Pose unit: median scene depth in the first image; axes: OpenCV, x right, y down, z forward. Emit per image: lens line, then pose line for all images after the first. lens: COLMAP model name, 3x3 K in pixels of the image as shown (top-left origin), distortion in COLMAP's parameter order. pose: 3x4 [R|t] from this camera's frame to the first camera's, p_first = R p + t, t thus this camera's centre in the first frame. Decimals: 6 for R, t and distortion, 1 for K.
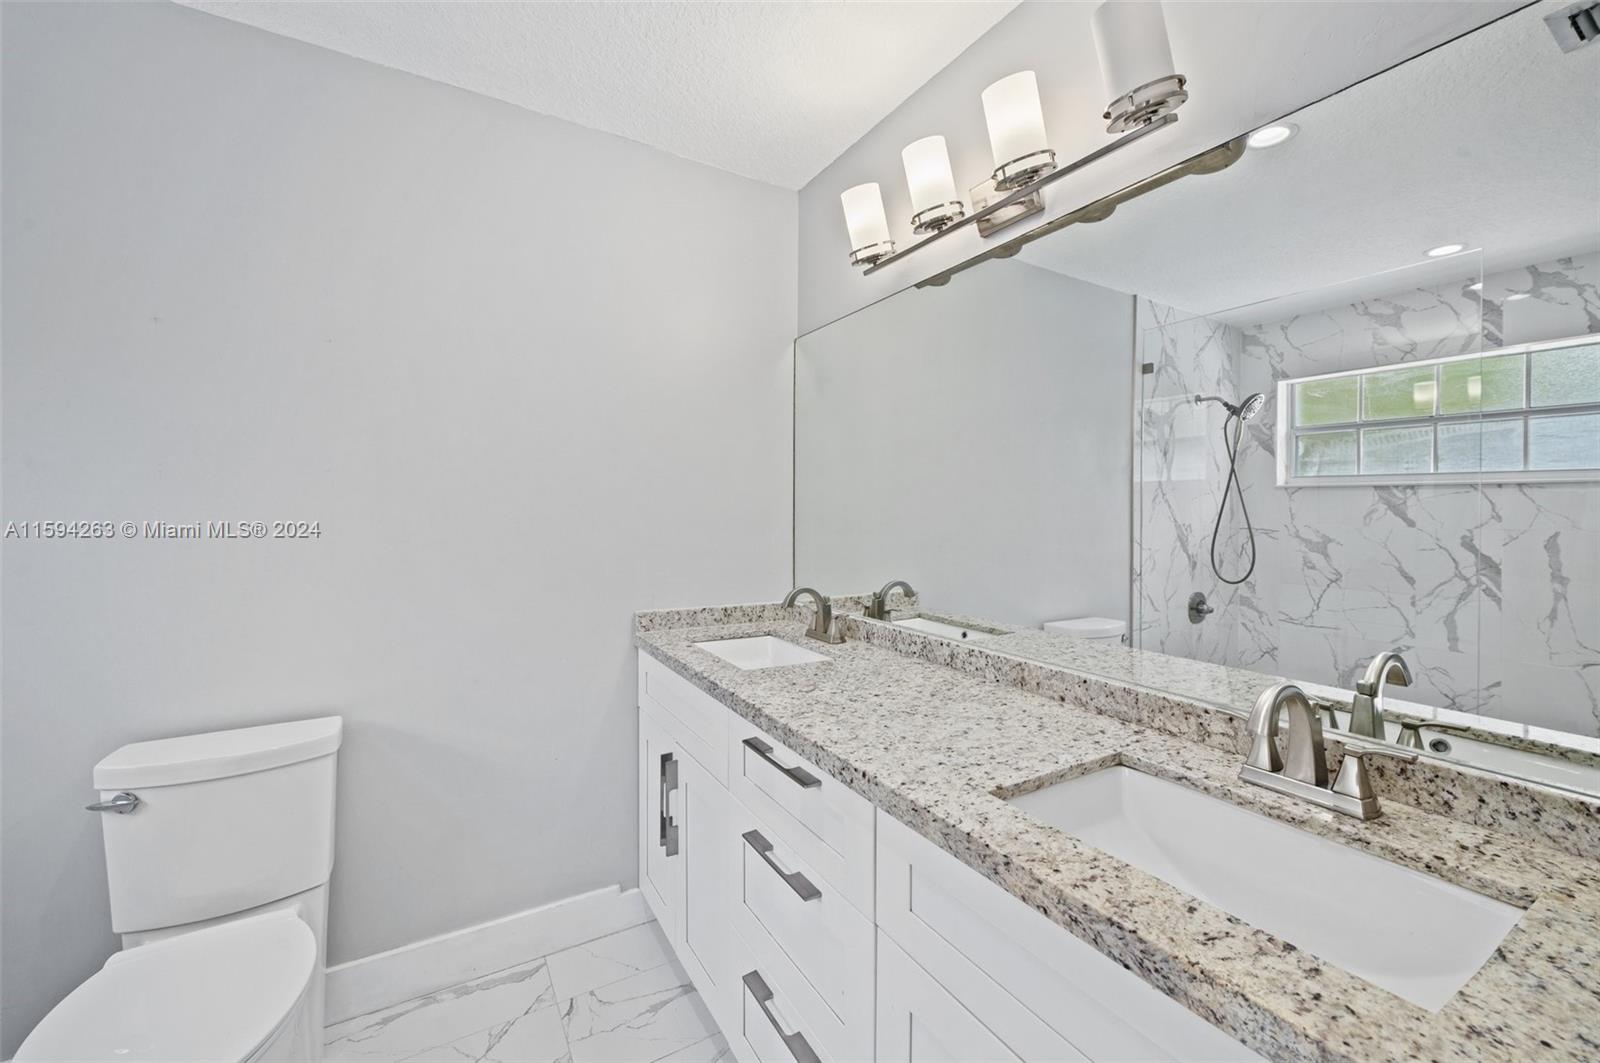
lens RADIAL K [[651.9, 0, 803.4], [0, 651.9, 521.7], [0, 0, 1]] dist [-0.003041, -0.001341]
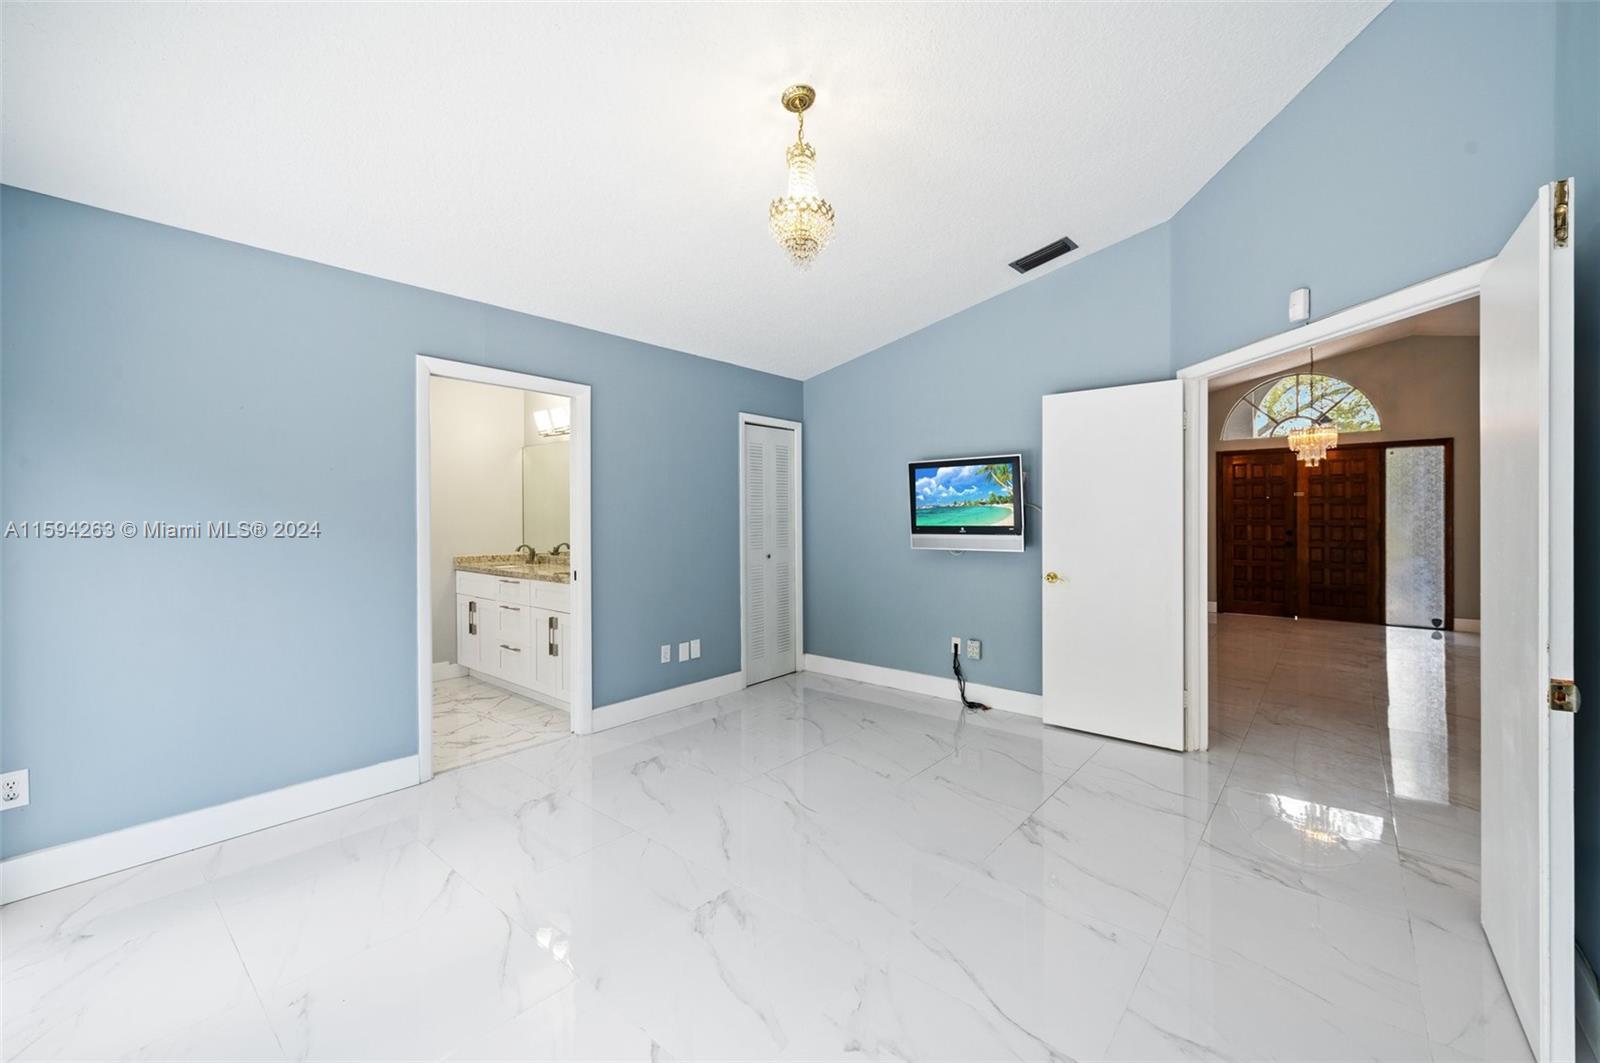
lens RADIAL K [[651.9, 0, 798.3], [0, 651.9, 516.6], [0, 0, 1]] dist [-0.003041, -0.001341]
pose [[0.943415, -0.005347, 0.331572, 0.185399], [0.012385, 0.999741, -0.019117, 0.049729], [-0.331383, 0.022142, 0.943236, -2.047118]]
